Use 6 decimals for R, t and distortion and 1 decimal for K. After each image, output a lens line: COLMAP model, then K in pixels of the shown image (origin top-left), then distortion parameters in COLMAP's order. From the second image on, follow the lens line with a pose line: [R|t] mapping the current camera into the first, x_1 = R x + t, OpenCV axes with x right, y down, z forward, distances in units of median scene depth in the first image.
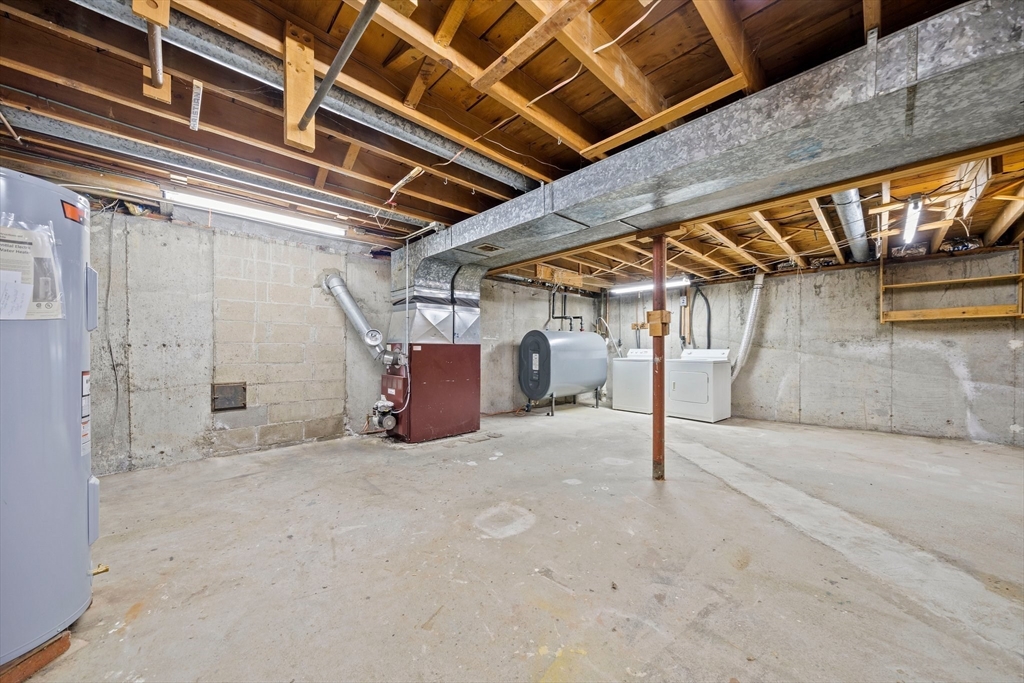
lens RADIAL K [[362.7, 0, 513.1], [0, 362.7, 343.0], [0, 0, 1]] dist [-0.000985, -0.000033]
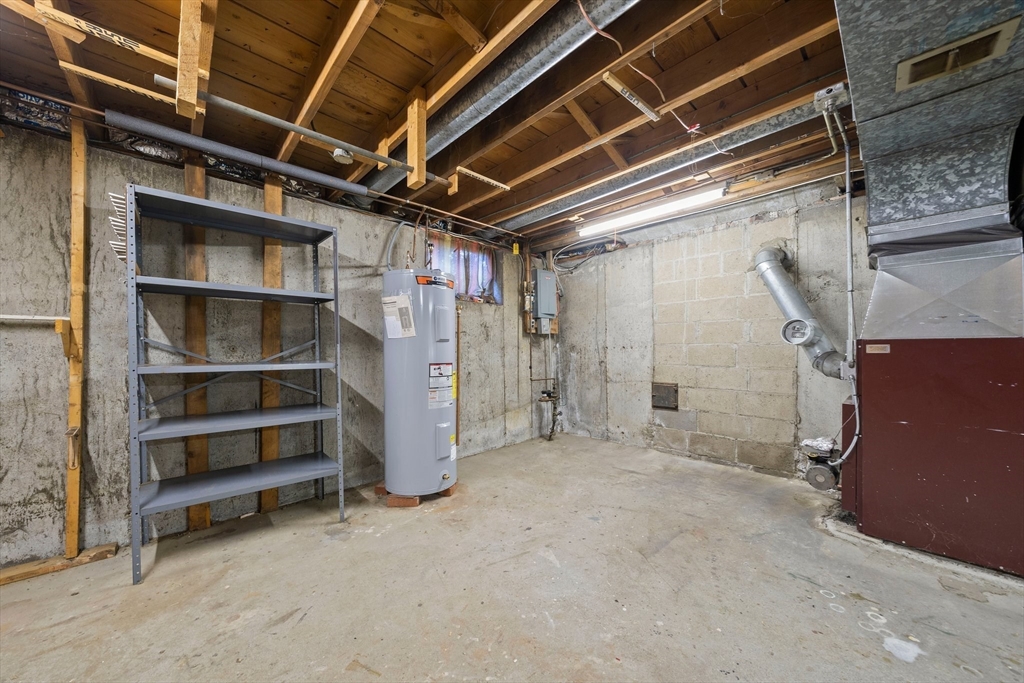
lens RADIAL K [[362.7, 0, 513.1], [0, 362.7, 343.0], [0, 0, 1]] dist [-0.000985, -0.000033]
pose [[-0.002312, -0.019086, -0.999815, 0.273160], [0.019240, 0.999632, -0.019127, 0.006857], [0.999812, -0.019281, -0.001944, 0.582076]]
